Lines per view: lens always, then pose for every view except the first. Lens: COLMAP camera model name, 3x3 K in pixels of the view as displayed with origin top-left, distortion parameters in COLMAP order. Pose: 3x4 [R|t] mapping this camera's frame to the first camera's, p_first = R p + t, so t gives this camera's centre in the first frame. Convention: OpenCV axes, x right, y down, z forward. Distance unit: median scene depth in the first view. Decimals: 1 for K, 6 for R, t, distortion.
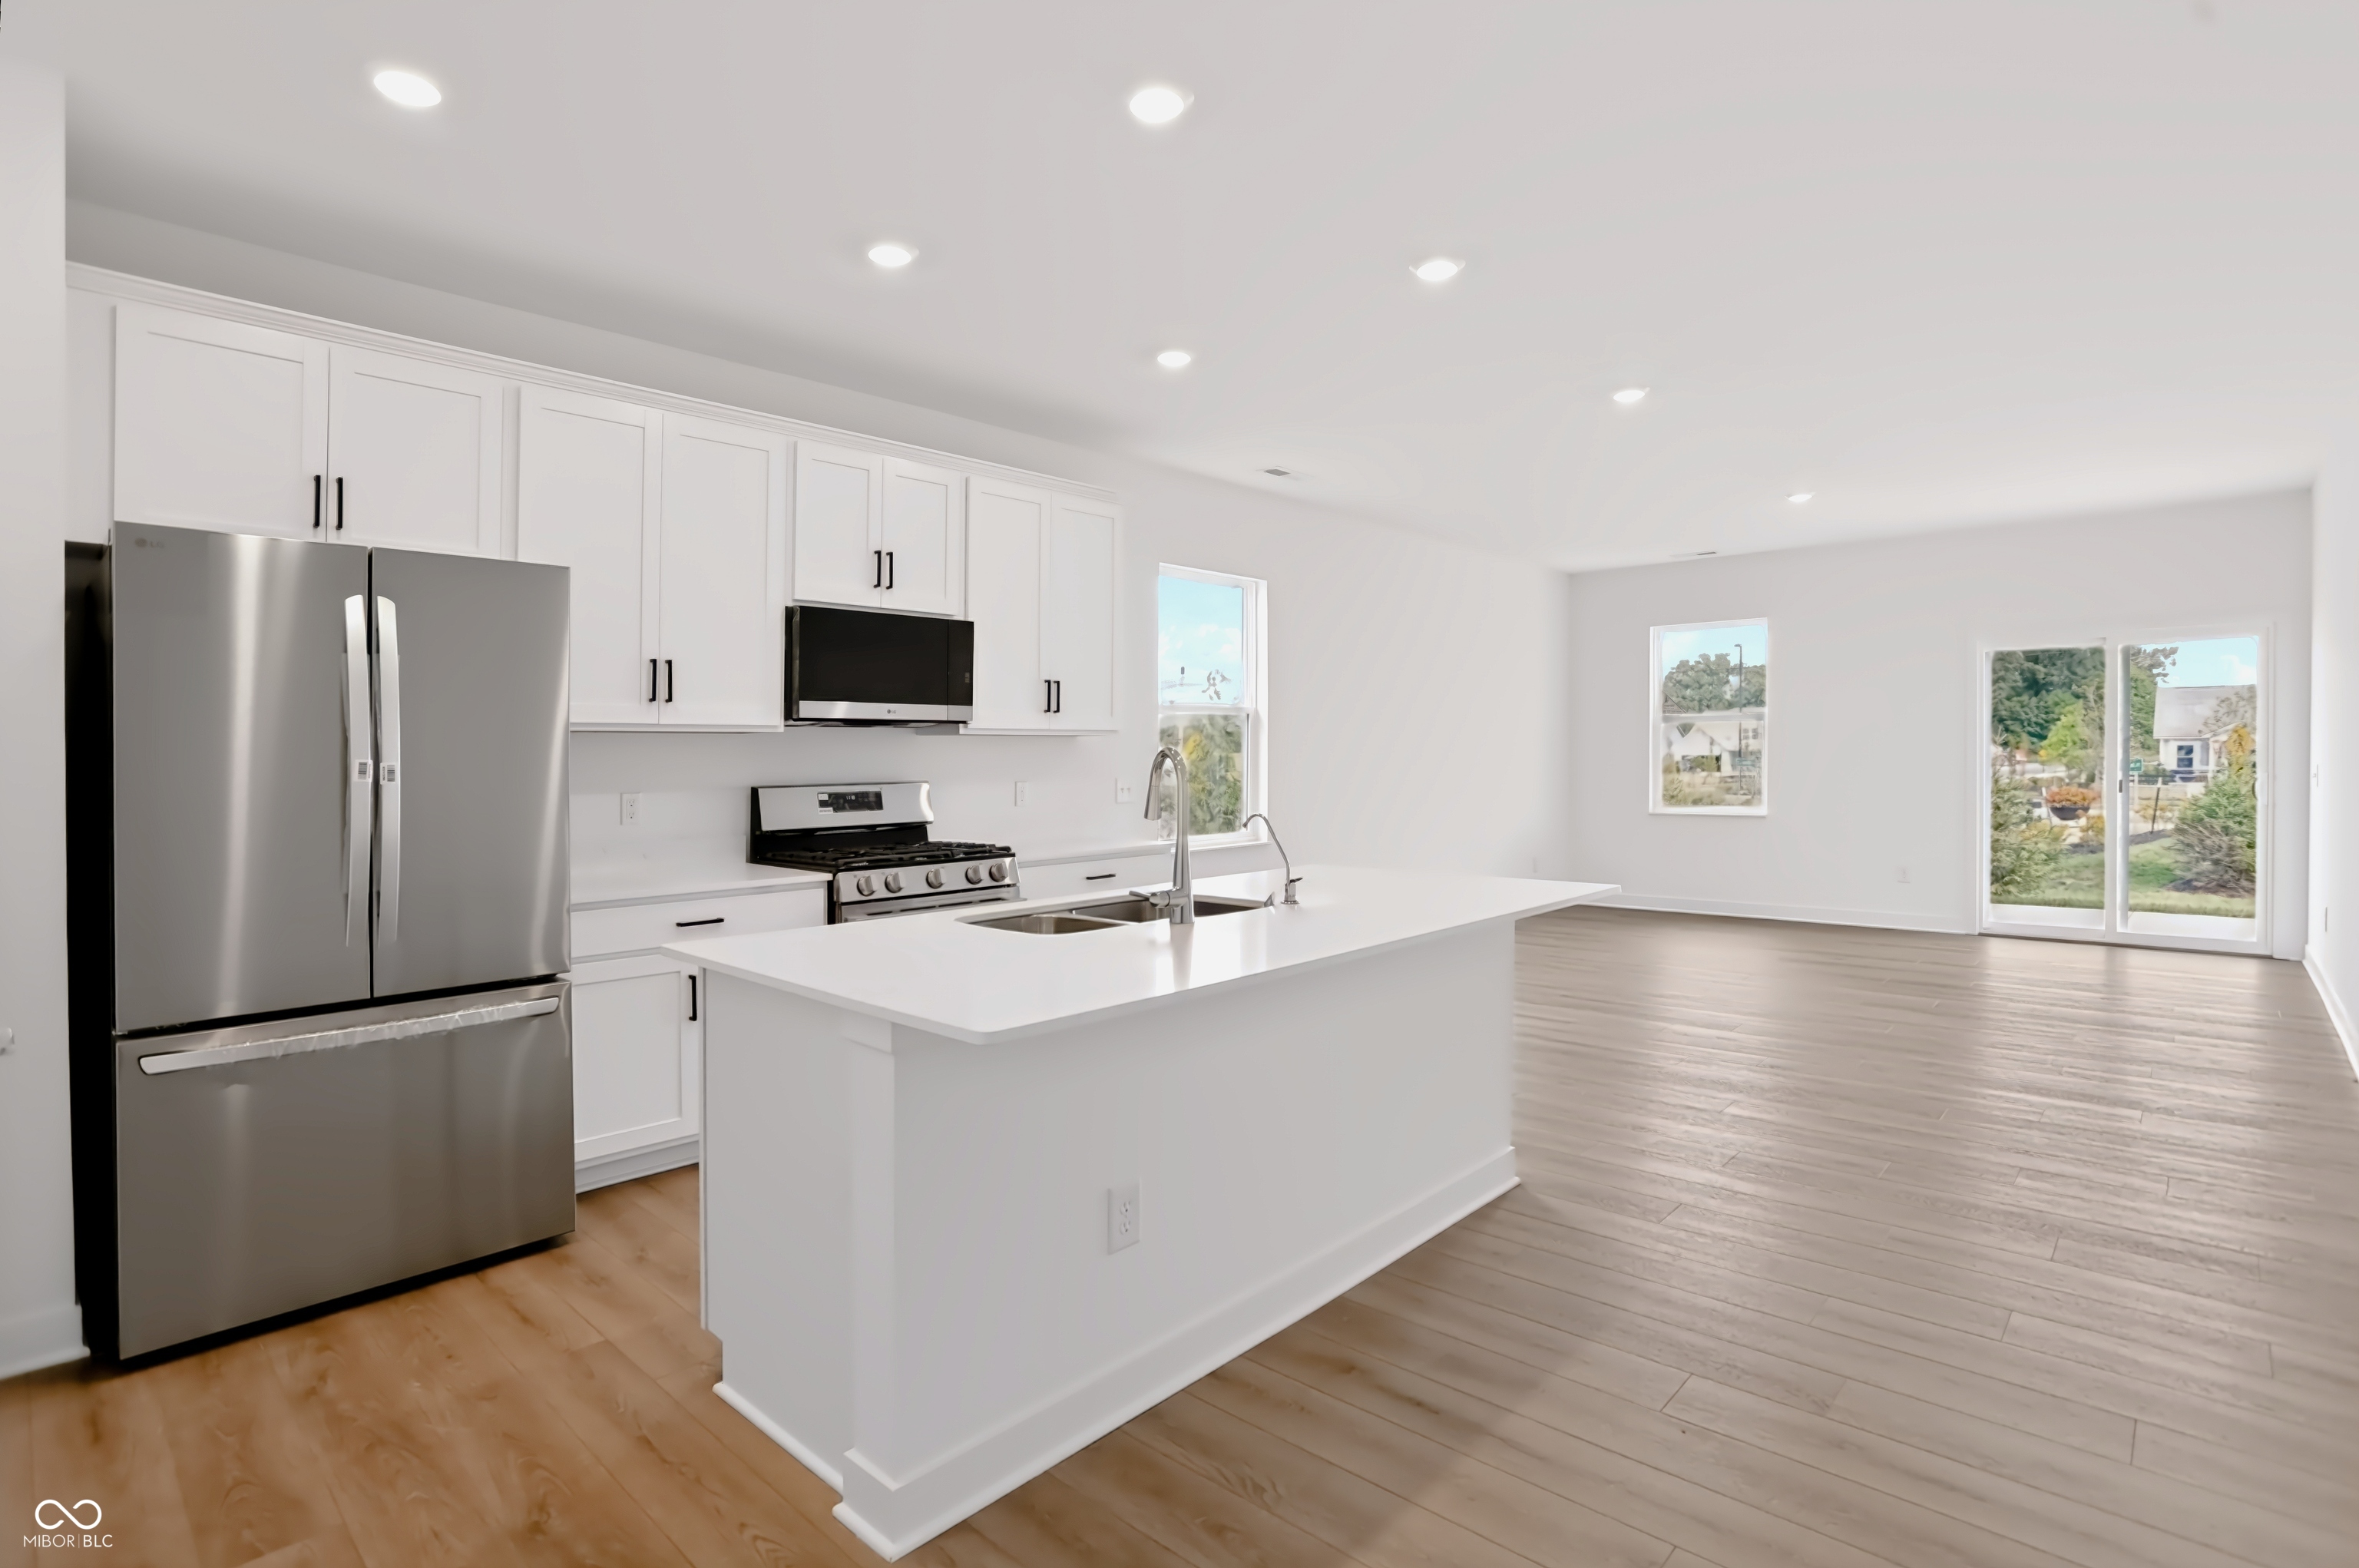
lens RADIAL K [[1150.6, 0, 1175.4], [0, 1150.6, 753.7], [0, 0, 1]] dist [-0.032281, 0.000333]
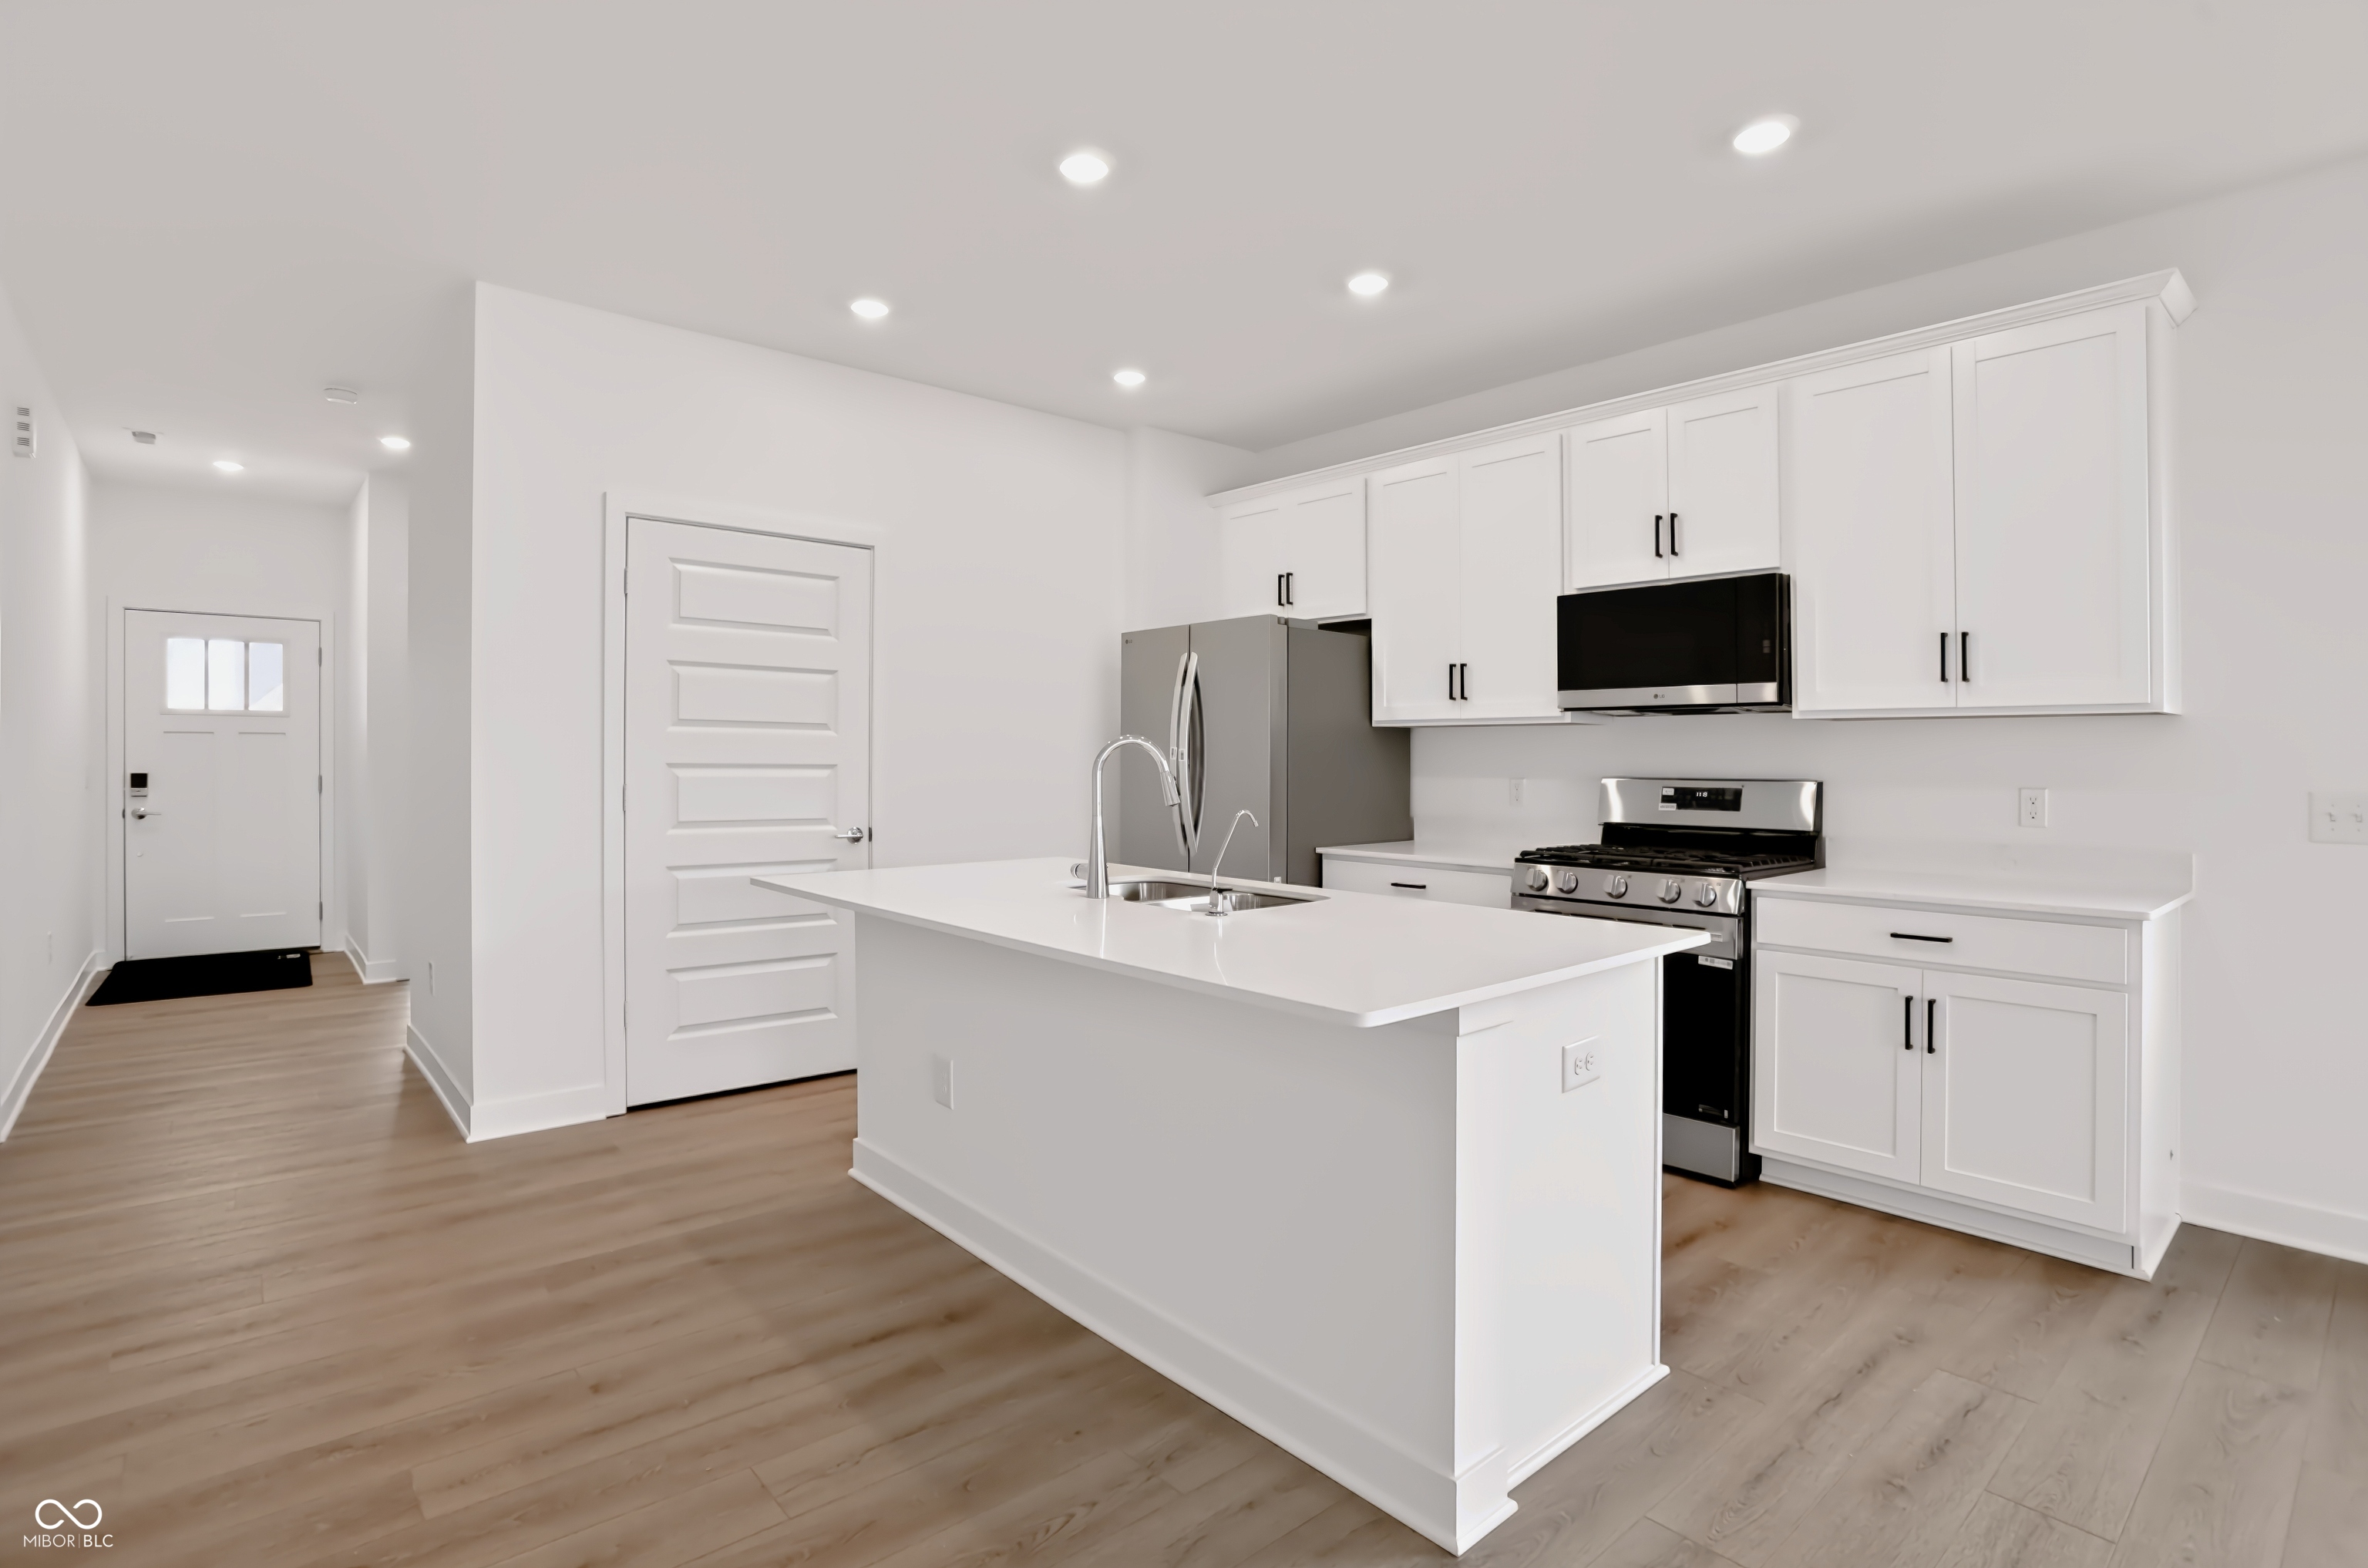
lens RADIAL K [[1155.0, 0, 1179.9], [0, 1155.0, 753.6], [0, 0, 1]] dist [-0.032281, 0.000333]
pose [[-0.104443, 0.011719, -0.994462, 0.640193], [0.002074, 0.999931, 0.011566, -0.003770], [0.994529, -0.000855, -0.104460, 0.707723]]
